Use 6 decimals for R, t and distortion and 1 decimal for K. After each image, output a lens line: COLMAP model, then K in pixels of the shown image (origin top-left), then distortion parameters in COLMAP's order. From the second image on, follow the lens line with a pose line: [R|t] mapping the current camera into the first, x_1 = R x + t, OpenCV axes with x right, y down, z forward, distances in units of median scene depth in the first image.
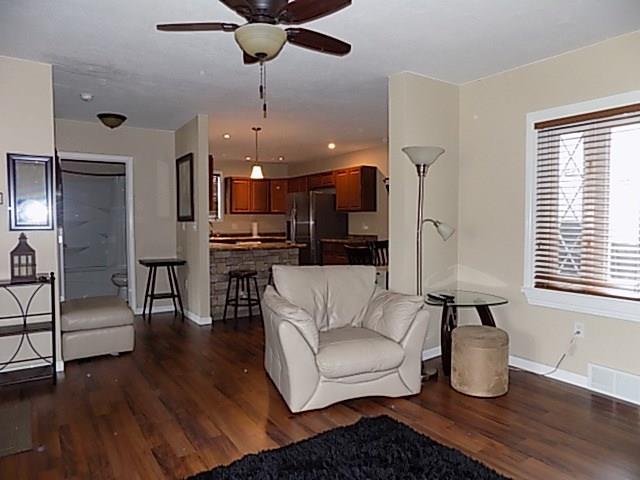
lens RADIAL K [[430.7, 0, 320.0], [0, 430.7, 240.0], [0, 0, 1]] dist [-0.073718, 0.070758]
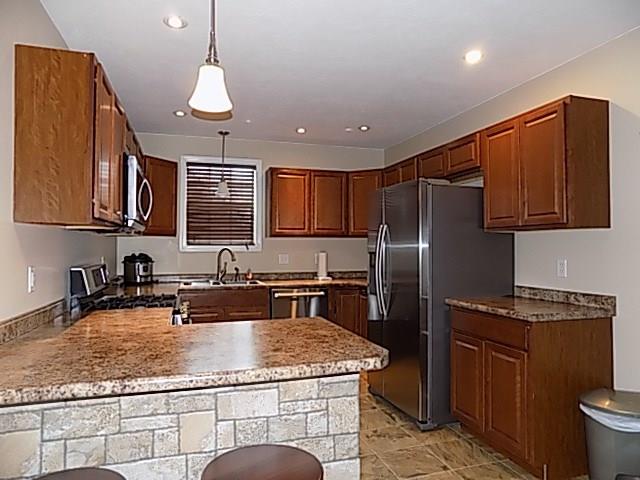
lens RADIAL K [[430.7, 0, 320.0], [0, 430.7, 240.0], [0, 0, 1]] dist [-0.073718, 0.070758]
pose [[0.958478, -0.001968, -0.285158, 0.003585], [-0.014474, 0.998351, -0.055541, -0.031897], [0.284797, 0.057362, 0.956870, 0.573091]]
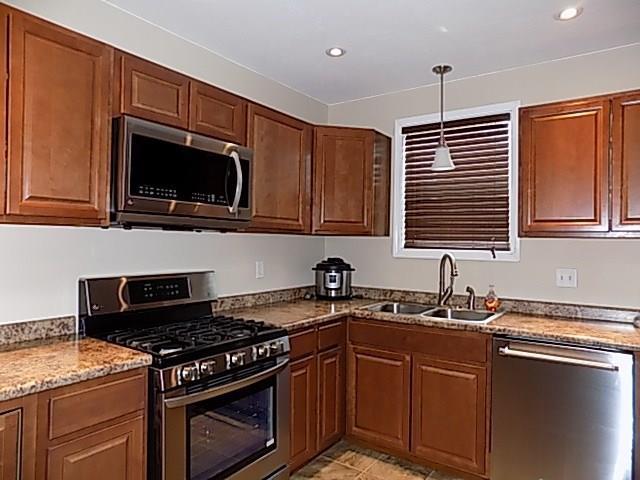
lens RADIAL K [[430.7, 0, 320.0], [0, 430.7, 240.0], [0, 0, 1]] dist [-0.073718, 0.070758]
pose [[0.360674, 0.005166, -0.932678, 0.010765], [-0.056627, 0.998261, -0.016369, -0.052069], [0.930971, 0.058719, 0.360339, 0.874013]]
